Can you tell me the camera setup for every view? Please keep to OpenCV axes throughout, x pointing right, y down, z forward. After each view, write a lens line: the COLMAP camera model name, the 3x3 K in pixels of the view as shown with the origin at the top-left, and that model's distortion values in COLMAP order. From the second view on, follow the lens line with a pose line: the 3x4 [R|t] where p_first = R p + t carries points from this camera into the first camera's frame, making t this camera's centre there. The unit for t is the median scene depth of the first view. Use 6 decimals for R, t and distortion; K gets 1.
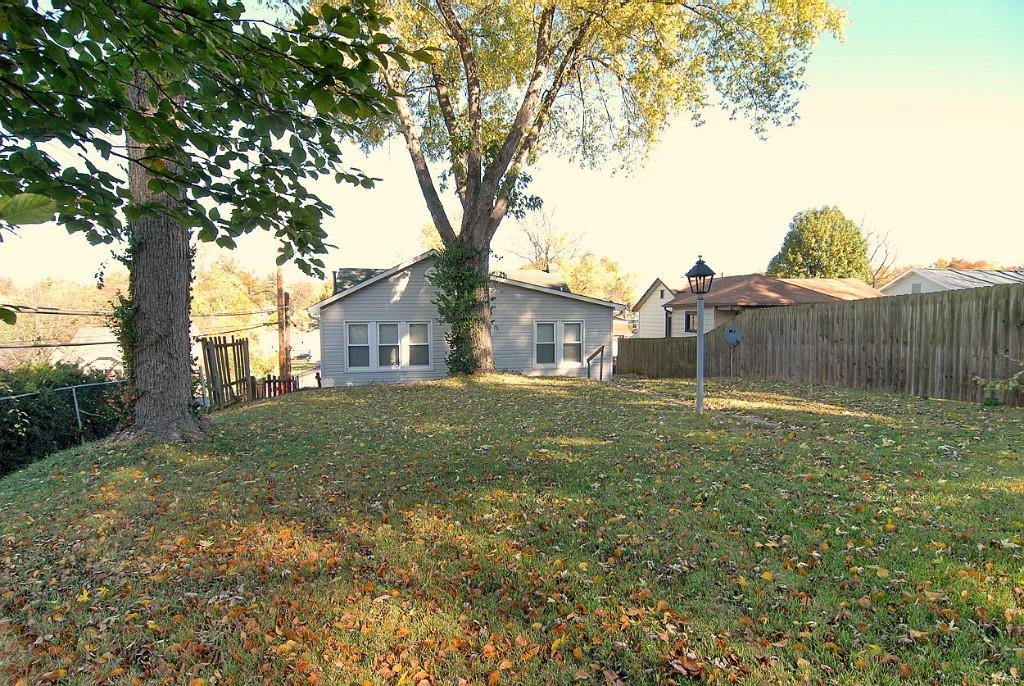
lens RADIAL K [[555.6, 0, 509.5], [0, 555.6, 344.4], [0, 0, 1]] dist [-0.016102, 0.001425]
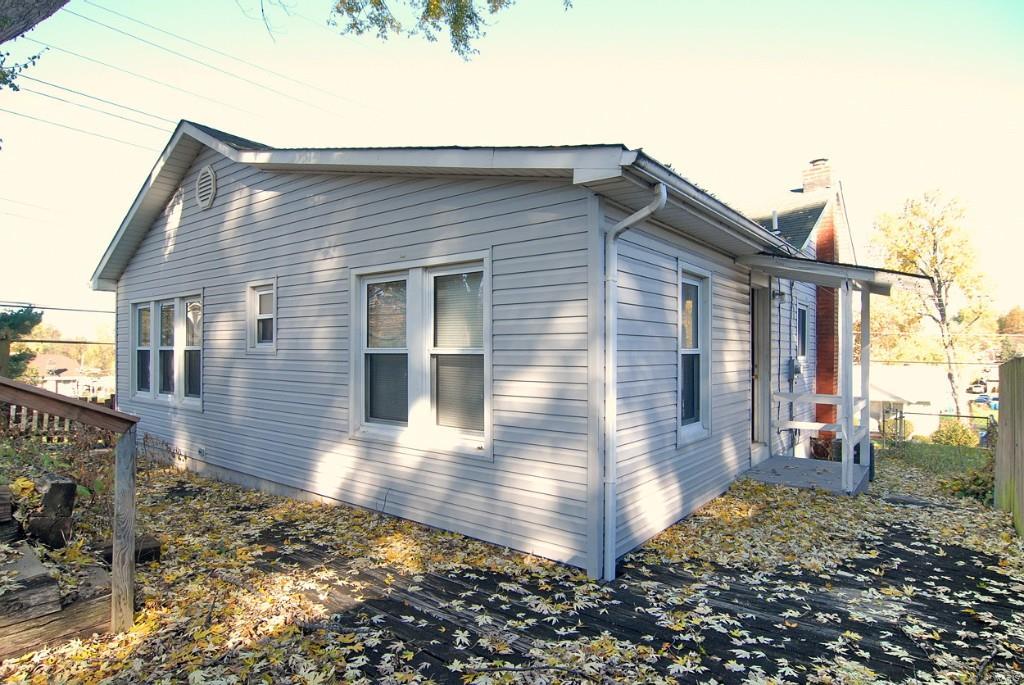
lens RADIAL K [[555.6, 0, 515.2], [0, 555.6, 345.0], [0, 0, 1]] dist [-0.016102, 0.001425]
pose [[0.673327, 0.002237, -0.739341, 0.325576], [-0.062590, 0.996578, -0.053987, 0.006208], [0.736691, 0.082626, 0.671163, 0.853855]]
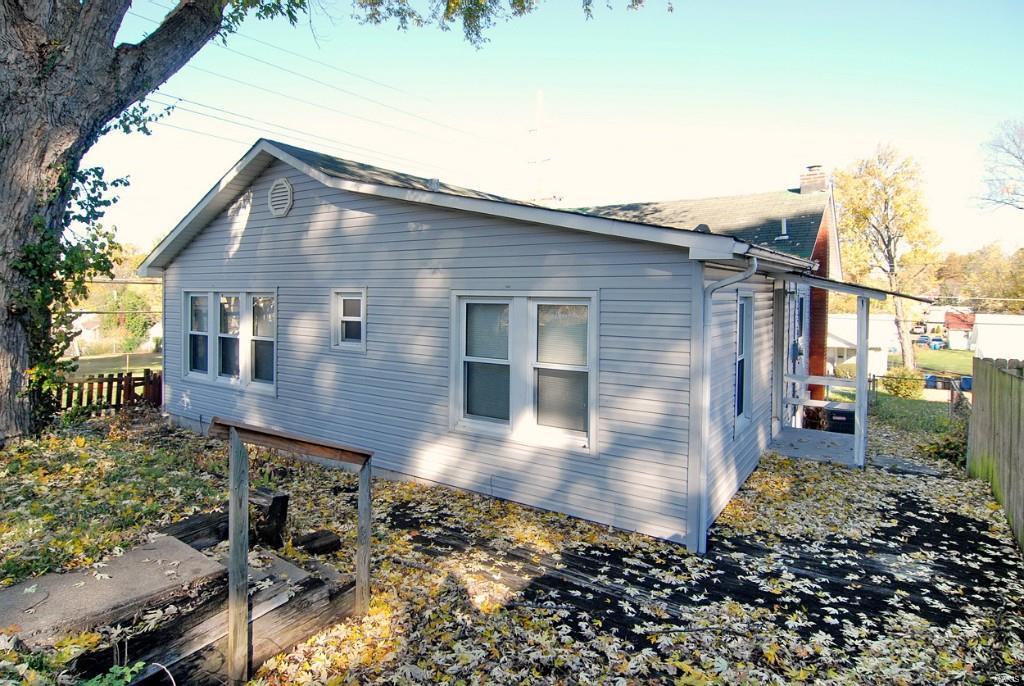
lens RADIAL K [[555.6, 0, 488.9], [0, 555.6, 298.7], [0, 0, 1]] dist [-0.016102, 0.001425]
pose [[0.710551, 0.019500, -0.703375, 0.308758], [-0.045941, 0.998769, -0.018720, -0.034256], [0.702144, 0.045615, 0.710572, 0.752791]]
